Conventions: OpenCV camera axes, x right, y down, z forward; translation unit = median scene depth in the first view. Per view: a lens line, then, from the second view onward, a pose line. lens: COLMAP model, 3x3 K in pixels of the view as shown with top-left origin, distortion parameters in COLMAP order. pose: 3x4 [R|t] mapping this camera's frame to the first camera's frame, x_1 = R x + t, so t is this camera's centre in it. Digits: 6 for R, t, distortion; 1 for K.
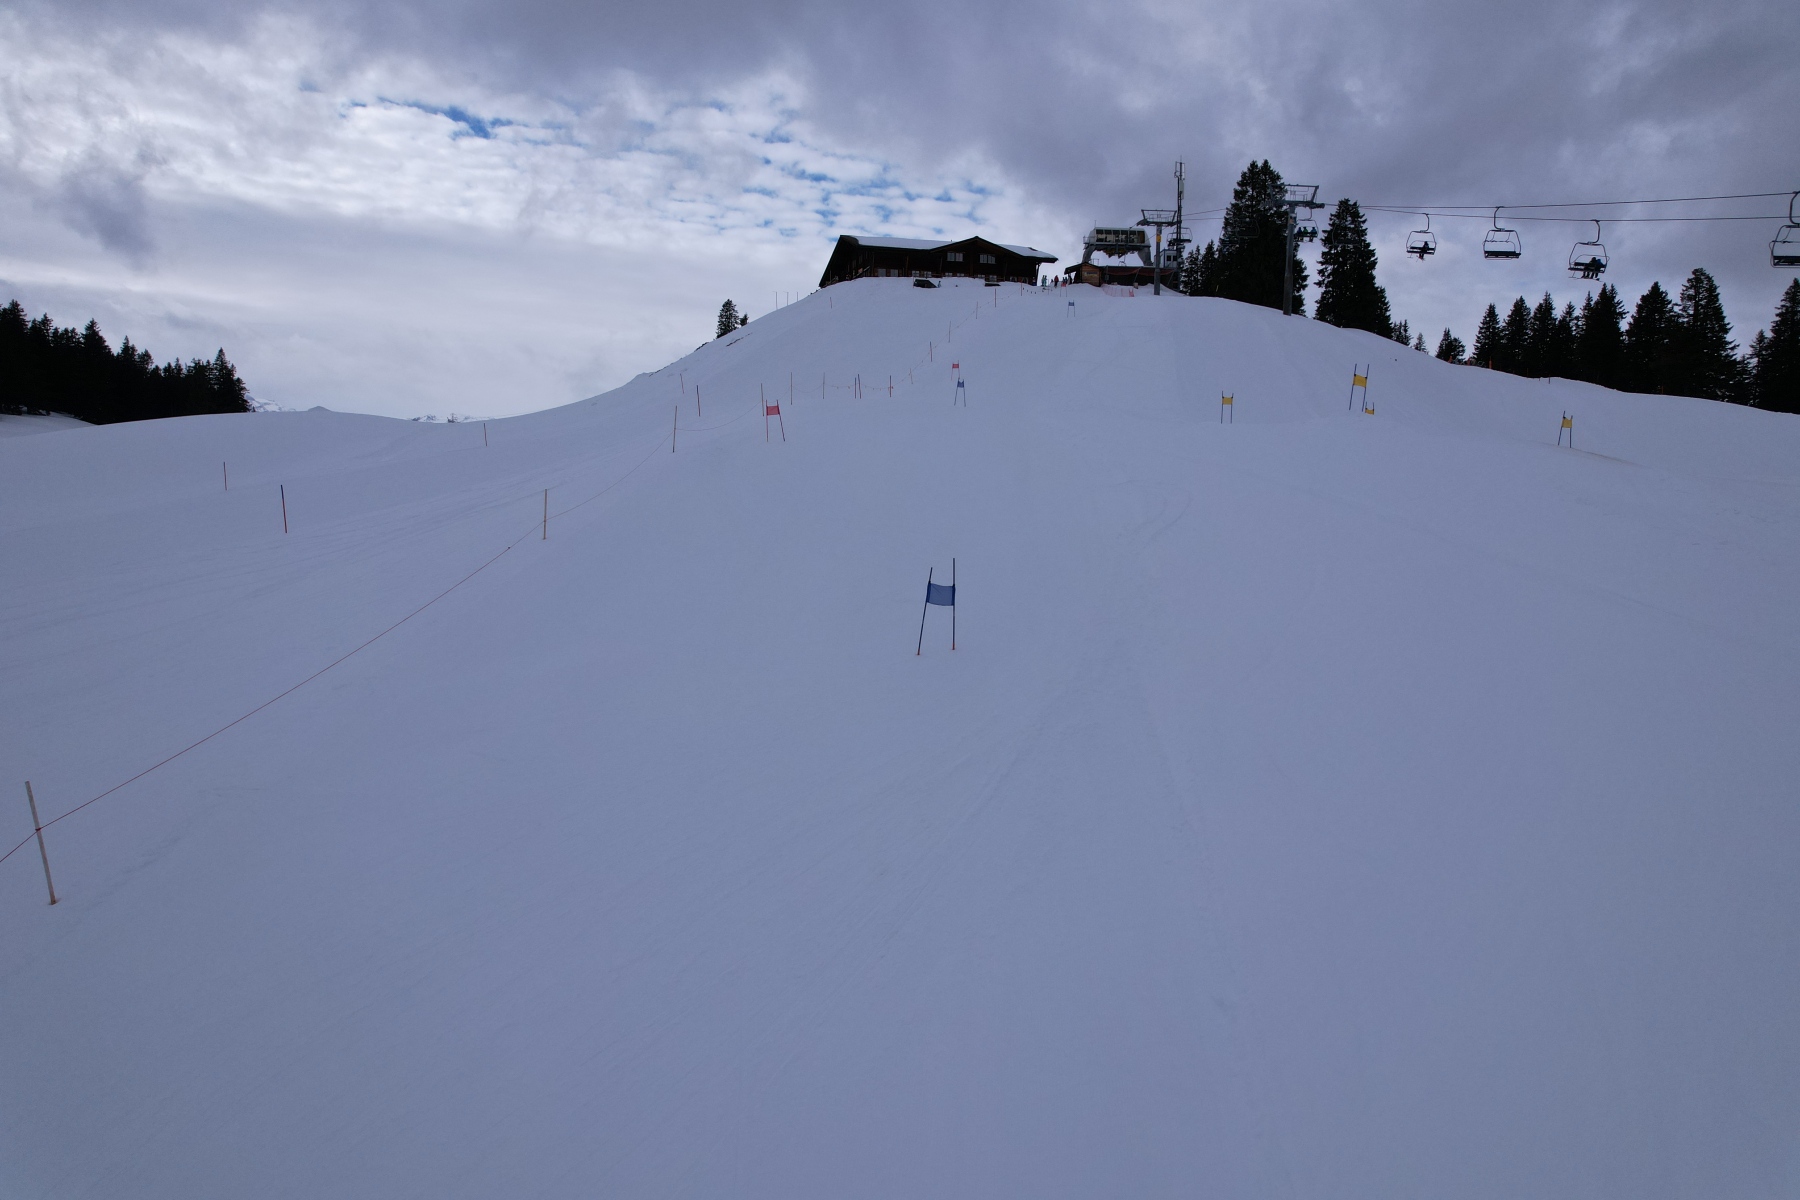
lens RADIAL K [[1158.1, 0, 904.6], [0, 1158.1, 594.5], [0, 0, 1]] dist [-0.080748, 0.071451]
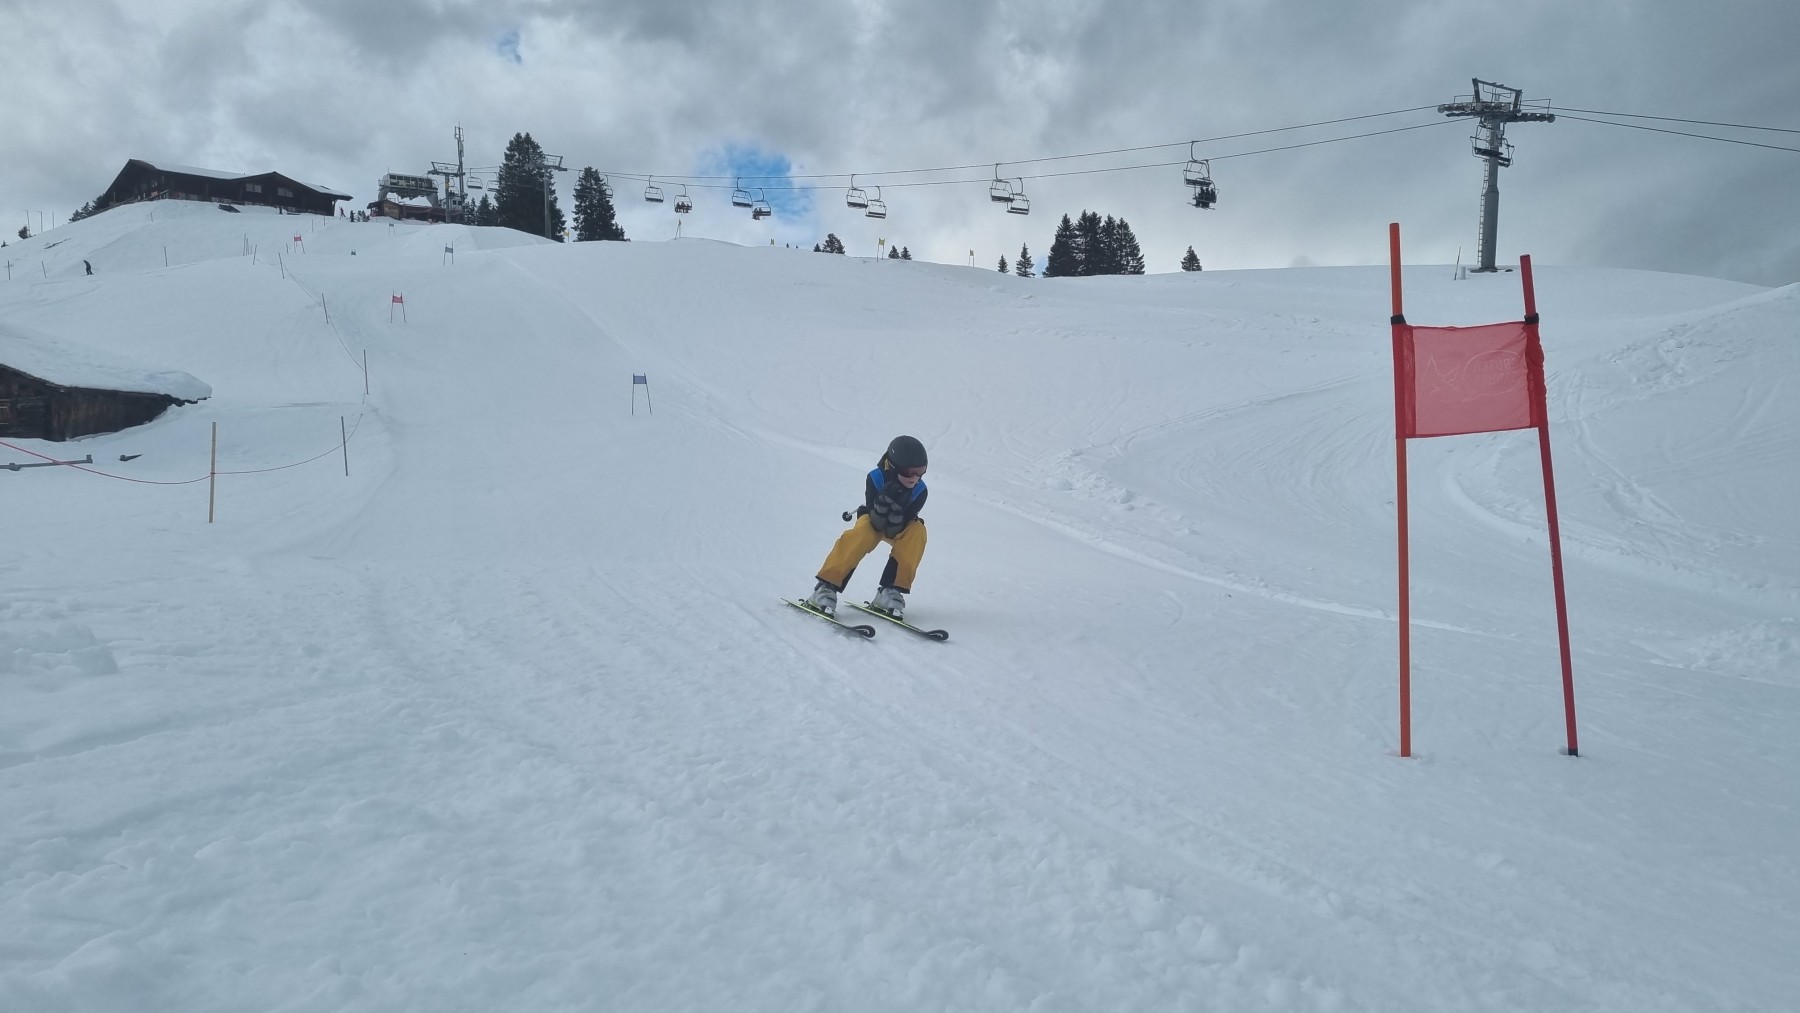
lens RADIAL K [[1362.8, 0, 939.4], [0, 1362.8, 497.7], [0, 0, 1]] dist [0.076868, -0.066318]
pose [[0.839055, -0.044309, 0.542240, -0.159476], [0.094924, 0.993313, -0.065715, 0.180793], [-0.535702, 0.106609, 0.837650, -0.523214]]
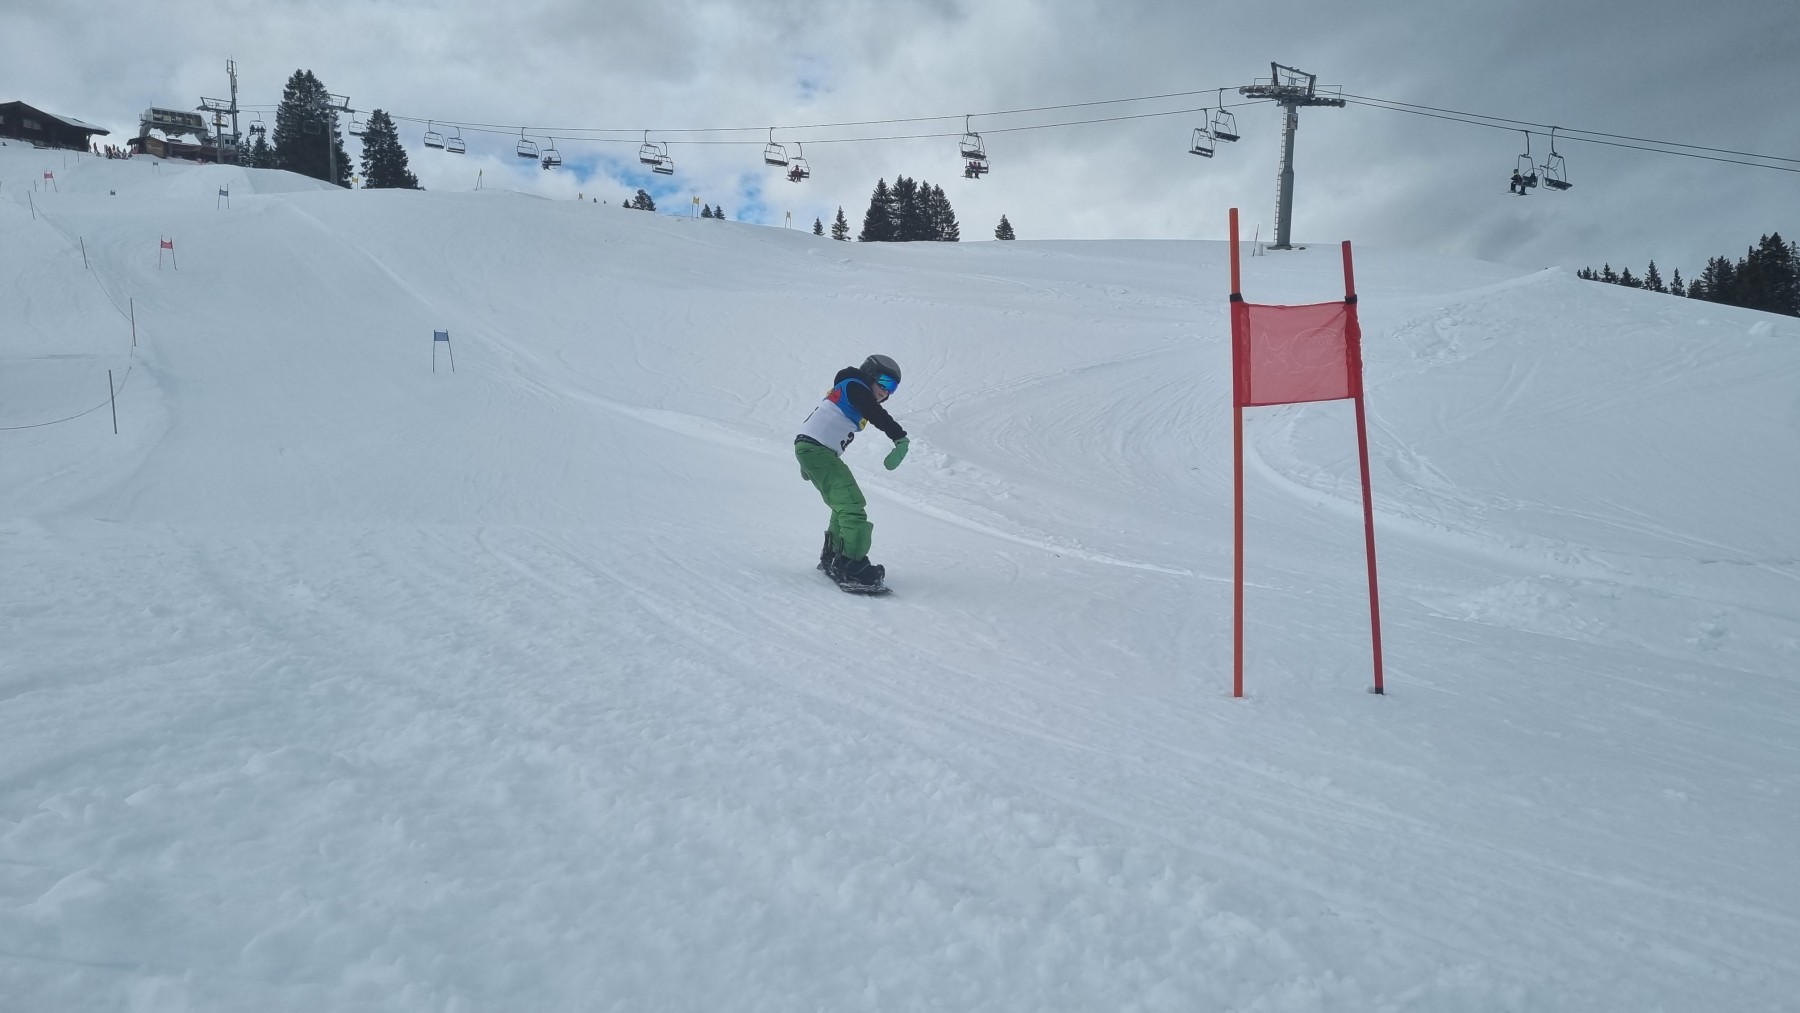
lens RADIAL K [[1361.6, 0, 939.1], [0, 1361.6, 497.1], [0, 0, 1]] dist [0.077046, -0.066351]
pose [[0.758118, -0.056337, 0.649679, -0.161509], [0.097342, 0.994876, -0.027319, 0.180832], [-0.644811, 0.083952, 0.759718, -0.523631]]
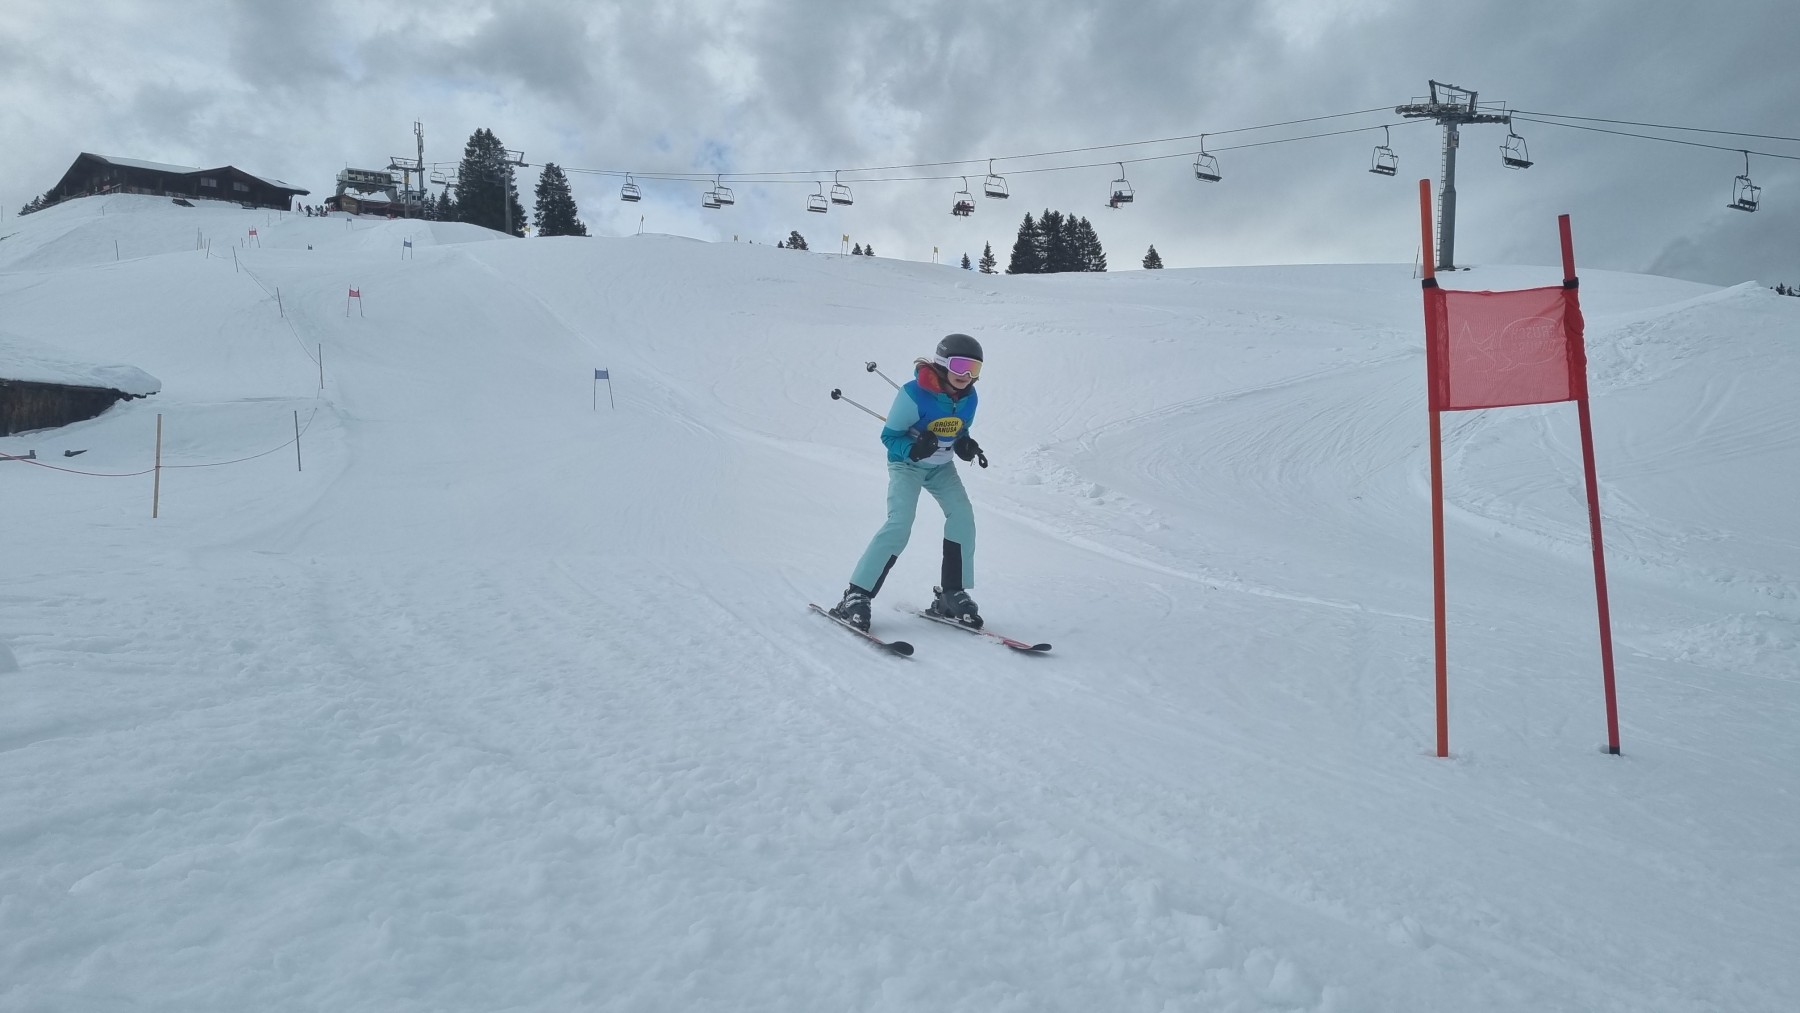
lens RADIAL K [[1361.7, 0, 939.1], [0, 1361.7, 463.9], [0, 0, 1]] dist [0.076703, -0.064004]
pose [[0.824023, -0.031967, 0.565653, -0.158654], [0.097281, 0.991562, -0.085680, 0.180963], [-0.558141, 0.125629, 0.820180, -0.520535]]
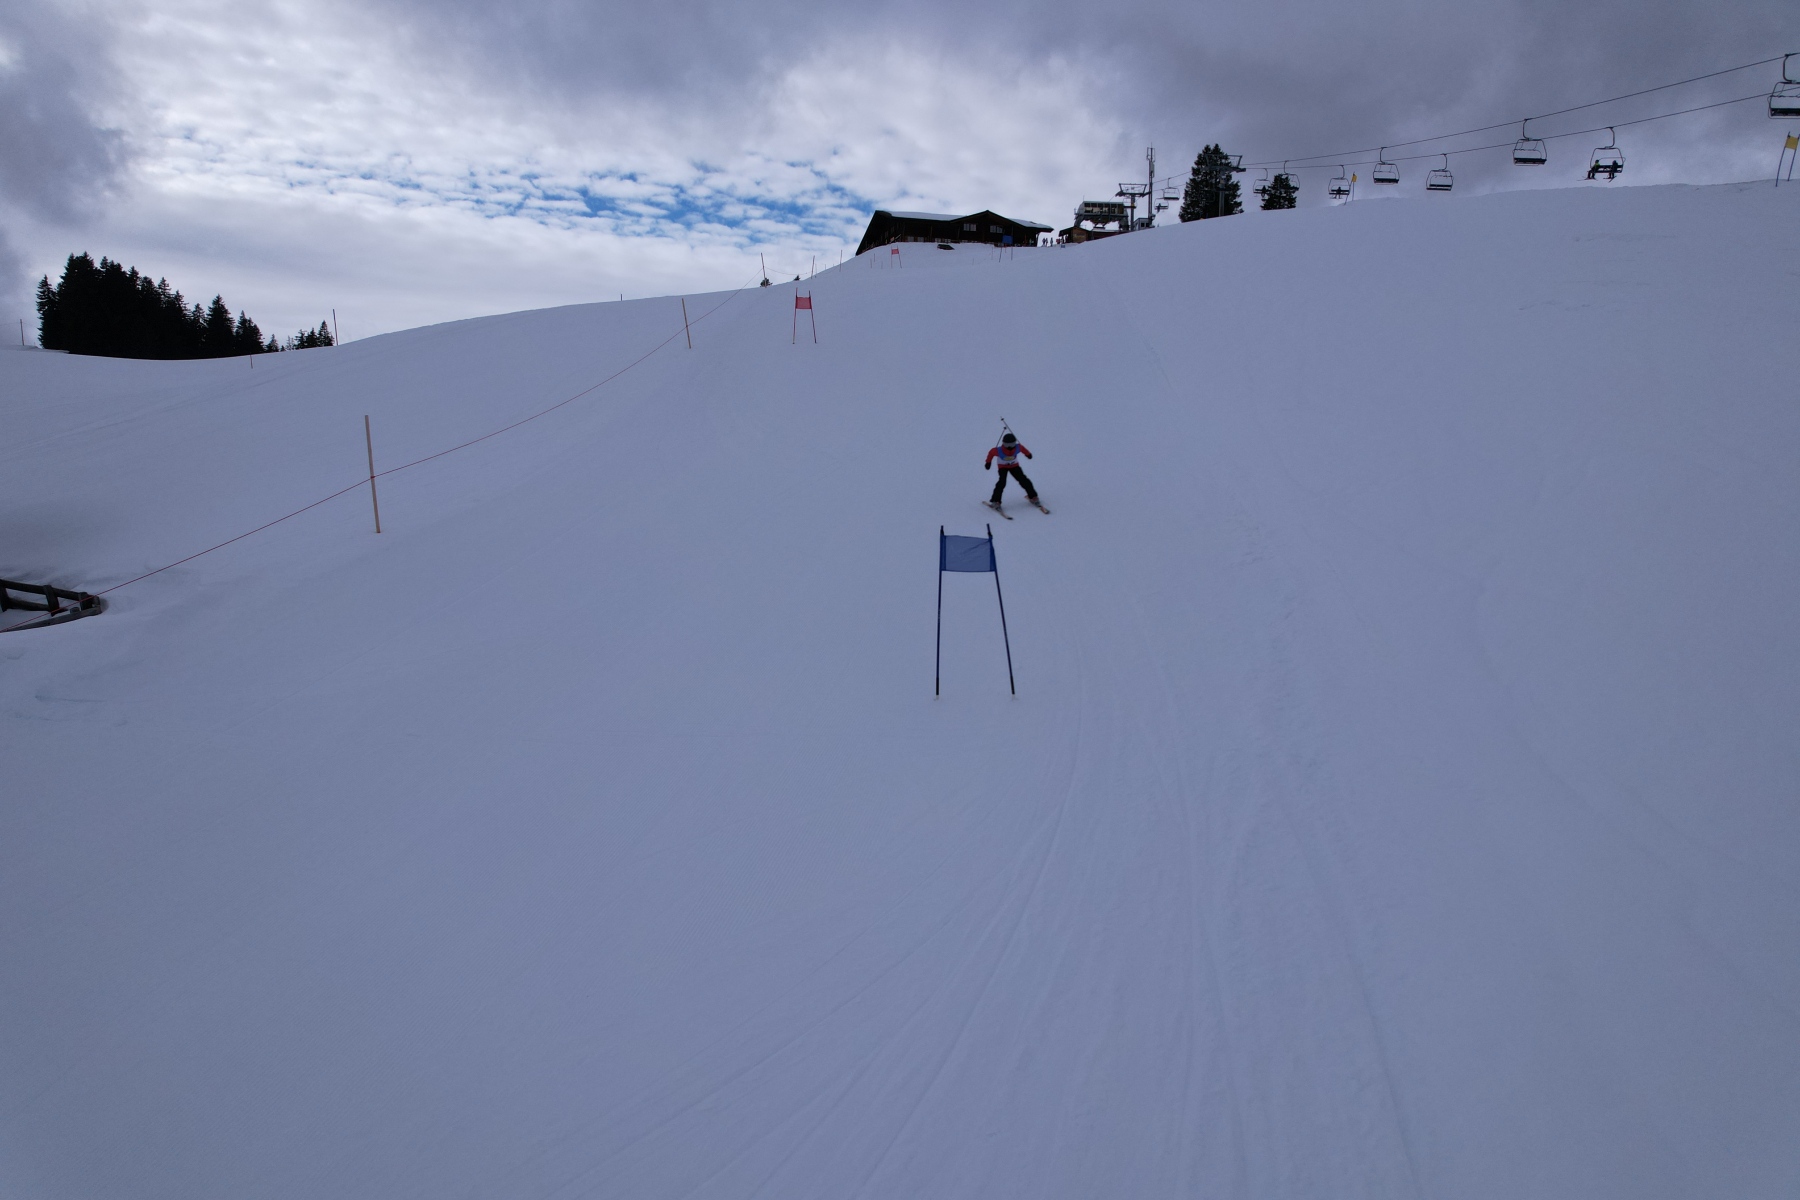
lens RADIAL K [[1153.5, 0, 898.5], [0, 1153.5, 597.8], [0, 0, 1]] dist [-0.082272, 0.075387]
pose [[0.999988, -0.002478, -0.004179, -0.031442], [0.002466, 0.999992, -0.003010, 0.118244], [0.004187, 0.003000, 0.999987, -0.246593]]
